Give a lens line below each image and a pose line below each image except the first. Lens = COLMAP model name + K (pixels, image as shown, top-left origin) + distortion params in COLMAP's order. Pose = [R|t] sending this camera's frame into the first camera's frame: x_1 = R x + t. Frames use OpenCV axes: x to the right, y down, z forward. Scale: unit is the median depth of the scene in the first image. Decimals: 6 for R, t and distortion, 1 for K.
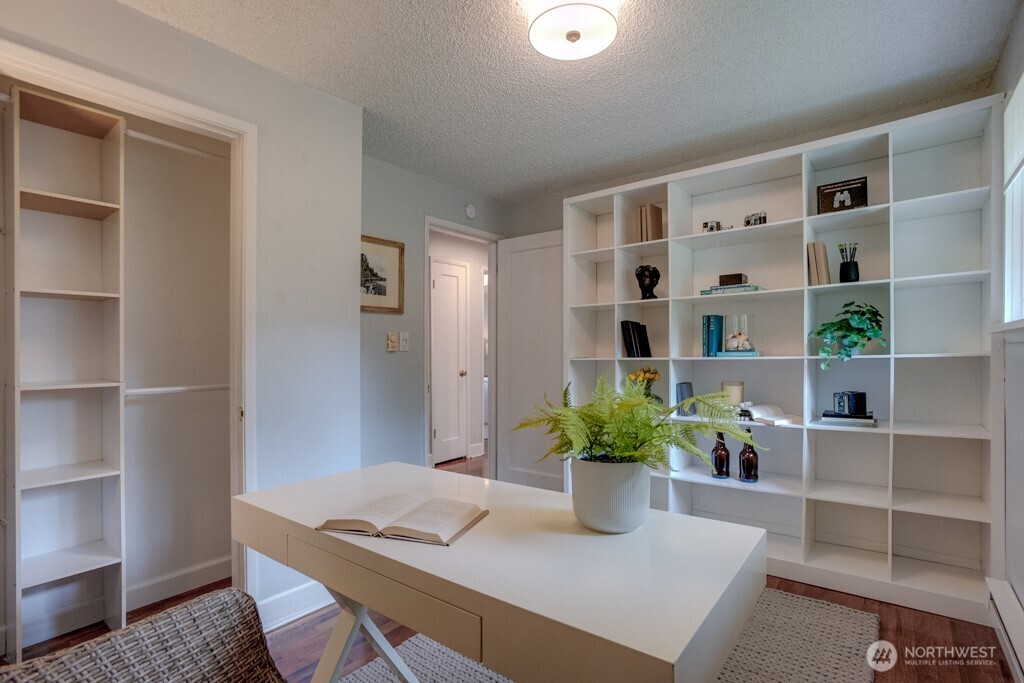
lens RADIAL K [[494.0, 0, 513.5], [0, 494.0, 352.1], [0, 0, 1]] dist [0.000215, 0.000076]
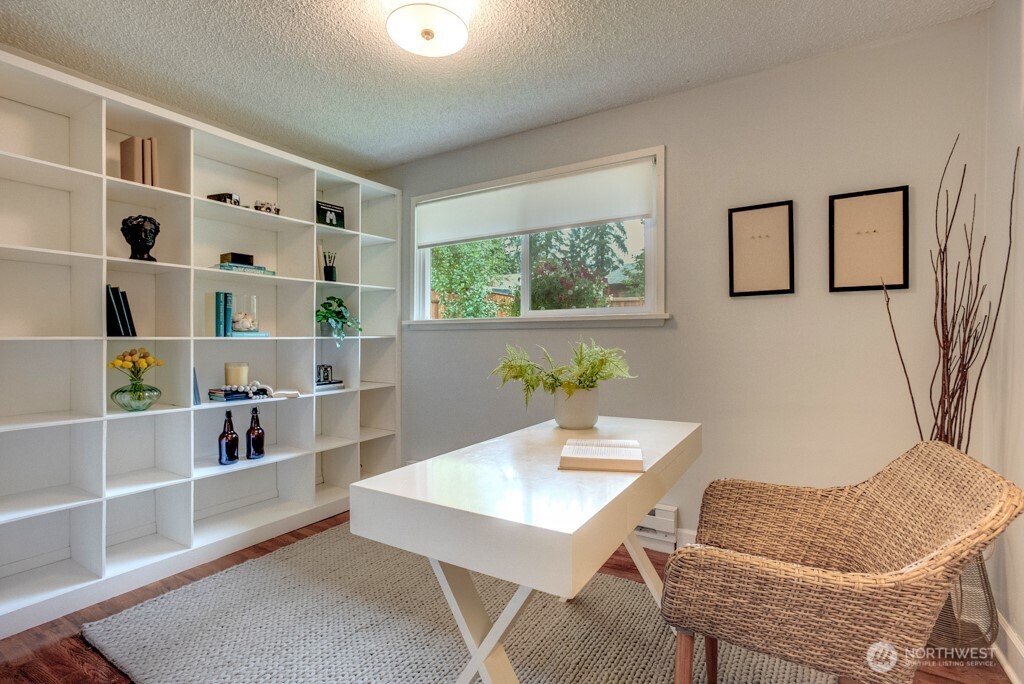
lens RADIAL K [[494.0, 0, 512.0], [0, 494.0, 341.9], [0, 0, 1]] dist [0.000215, 0.000076]
pose [[-0.095788, -0.000192, 0.995402, -0.607431], [-0.008212, 0.999966, -0.000597, 0.015441], [-0.995368, -0.008232, -0.095787, 0.569537]]
